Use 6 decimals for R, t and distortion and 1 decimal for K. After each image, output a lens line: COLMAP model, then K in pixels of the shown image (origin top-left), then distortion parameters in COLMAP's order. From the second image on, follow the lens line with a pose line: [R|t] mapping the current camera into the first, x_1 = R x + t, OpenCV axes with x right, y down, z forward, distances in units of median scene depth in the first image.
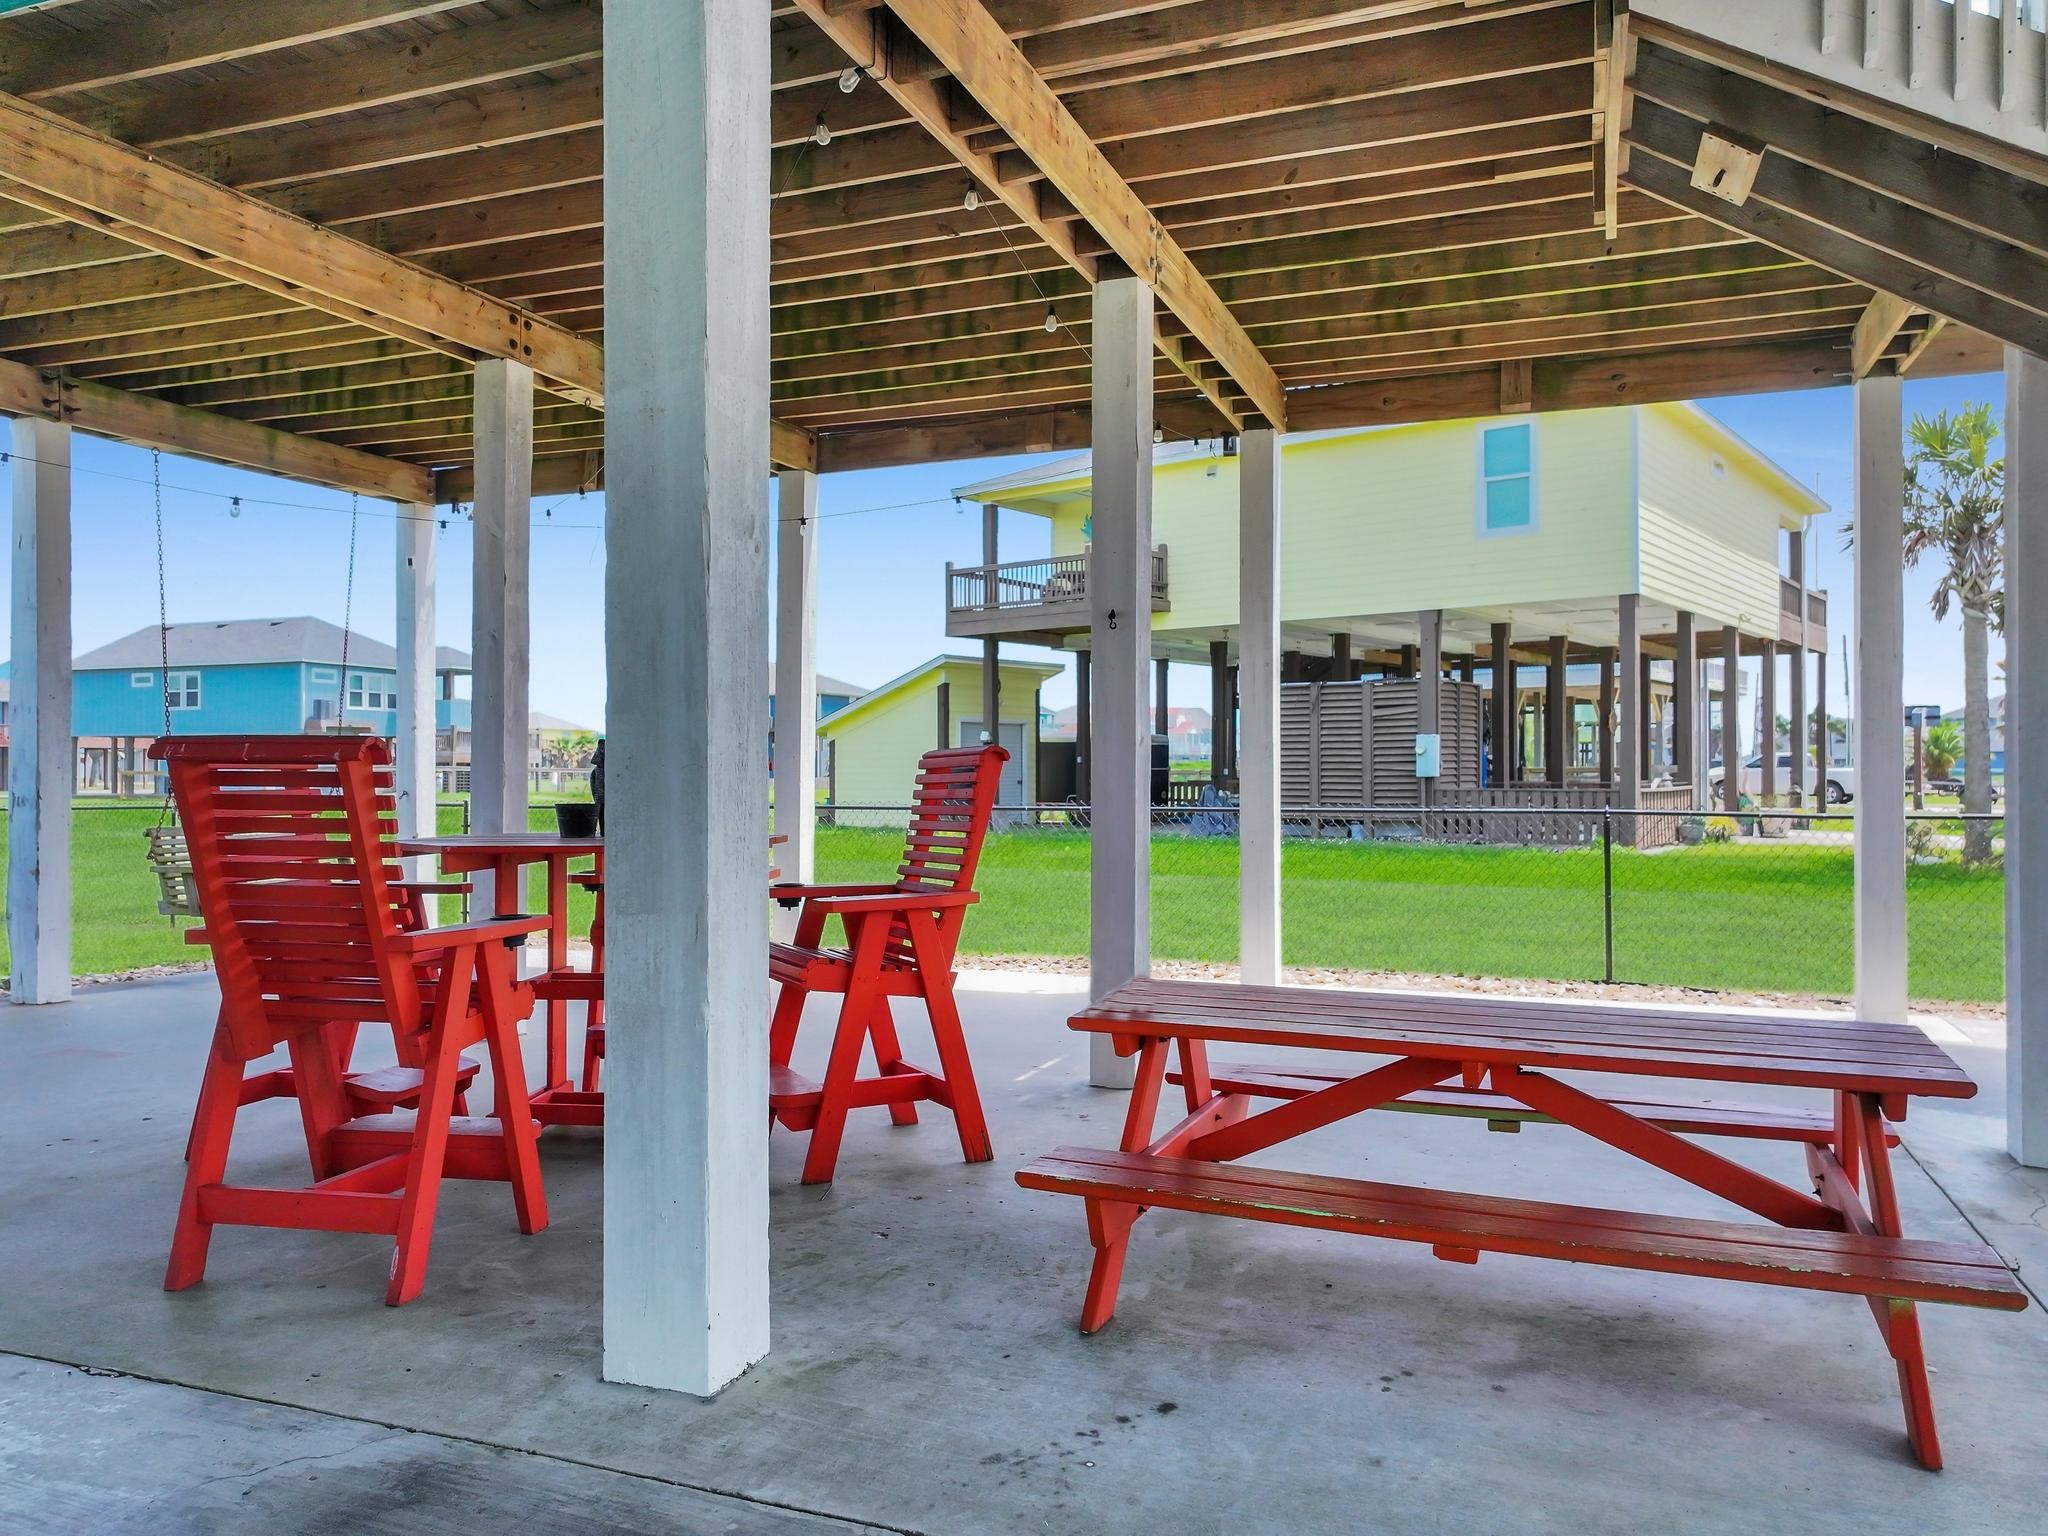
lens RADIAL K [[1434.6, 0, 1030.2], [0, 1434.6, 754.6], [0, 0, 1]] dist [0.006196, 0.003316]
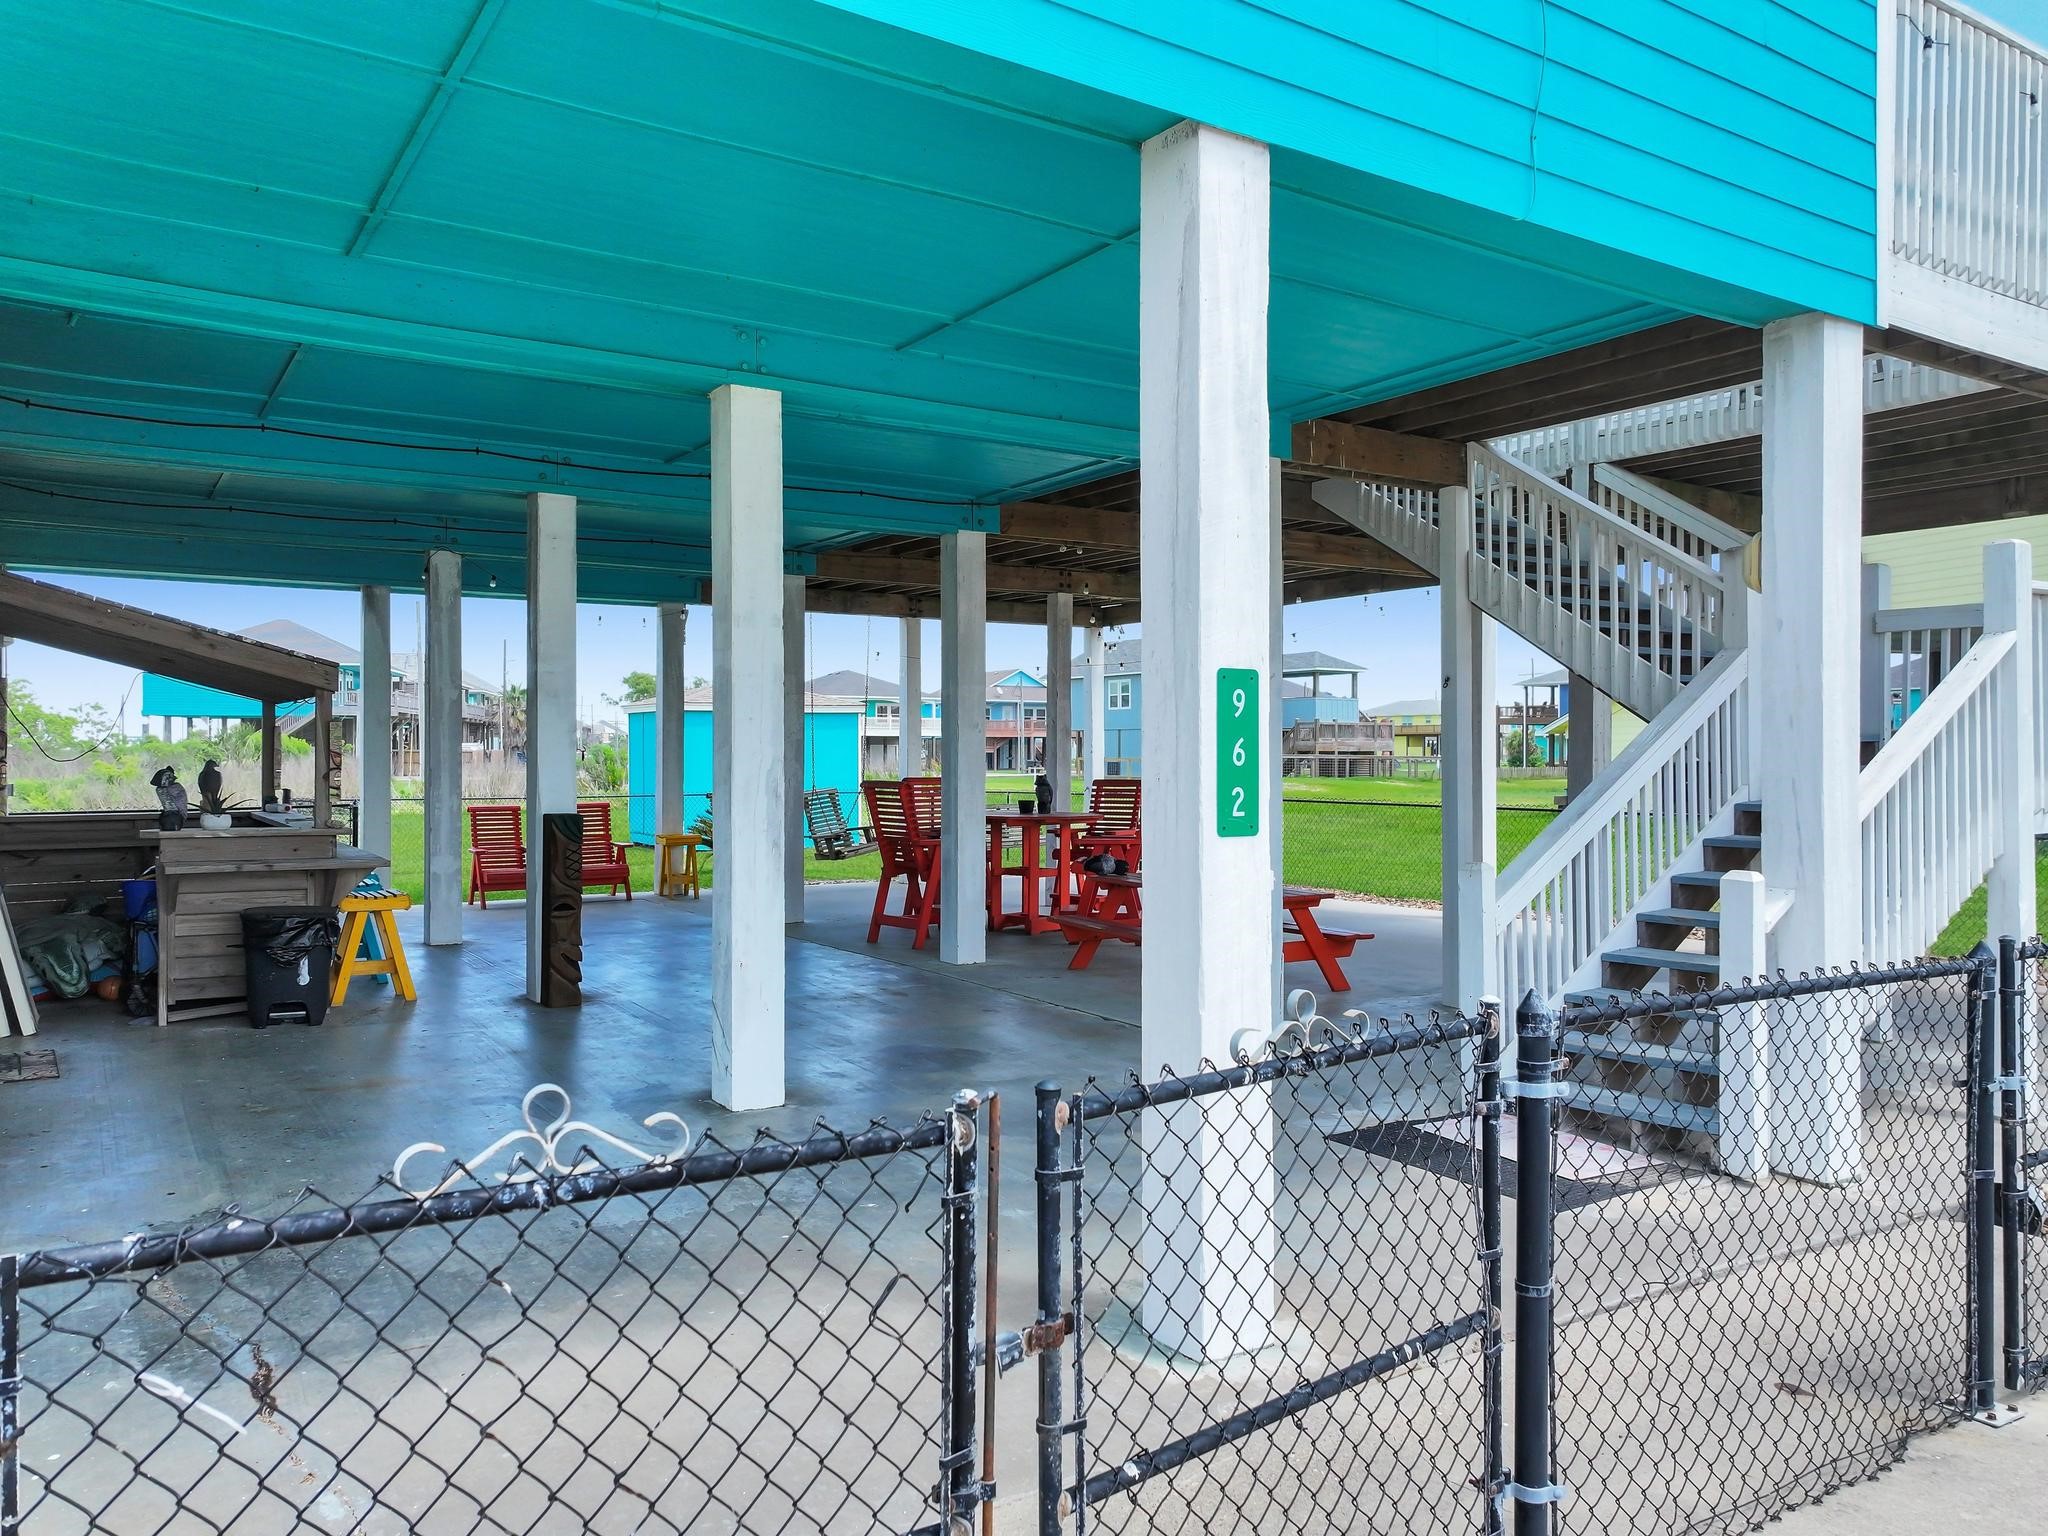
lens RADIAL K [[1434.6, 0, 1030.2], [0, 1434.6, 754.6], [0, 0, 1]] dist [0.006196, 0.003316]
pose [[0.814082, 0.003806, -0.580738, 0.121471], [0.002754, 0.999942, 0.010414, -0.007676], [0.580744, -0.010077, 0.814024, -0.111557]]
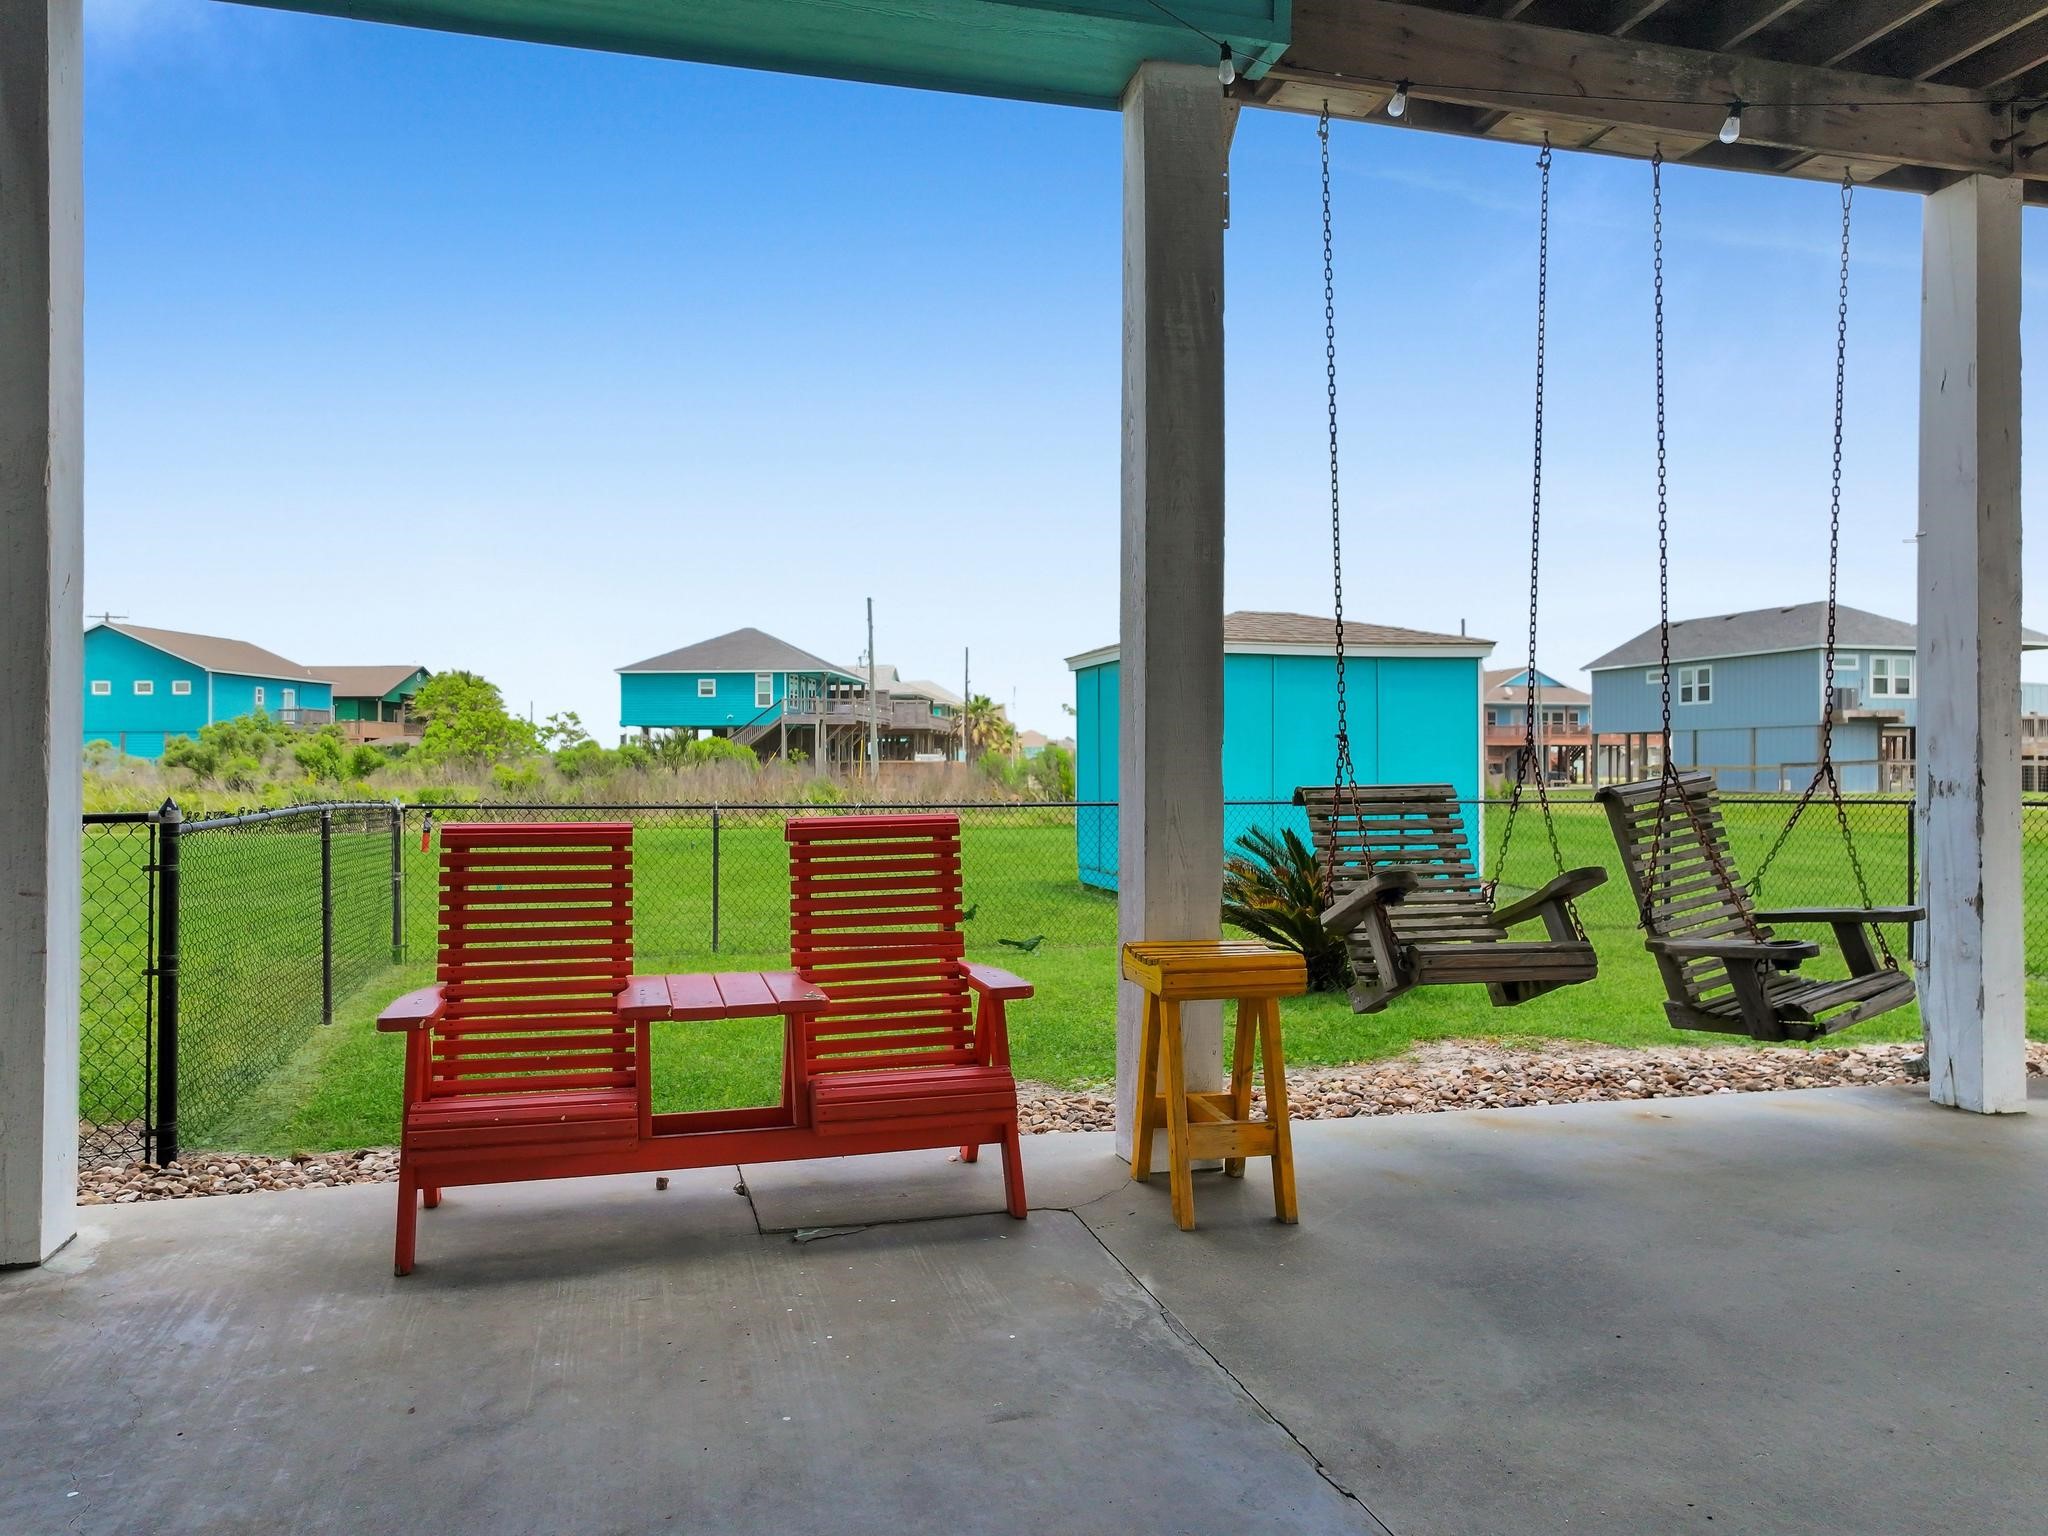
lens RADIAL K [[1469.2, 0, 1024.0], [0, 1469.2, 768.0], [0, 0, 1]] dist [-0.000761, -0.000754]
pose [[0.590113, 0.001670, -0.807319, -0.069490], [0.007038, 0.999949, 0.007213, 0.002637], [0.807290, -0.009939, 0.590071, 0.047627]]
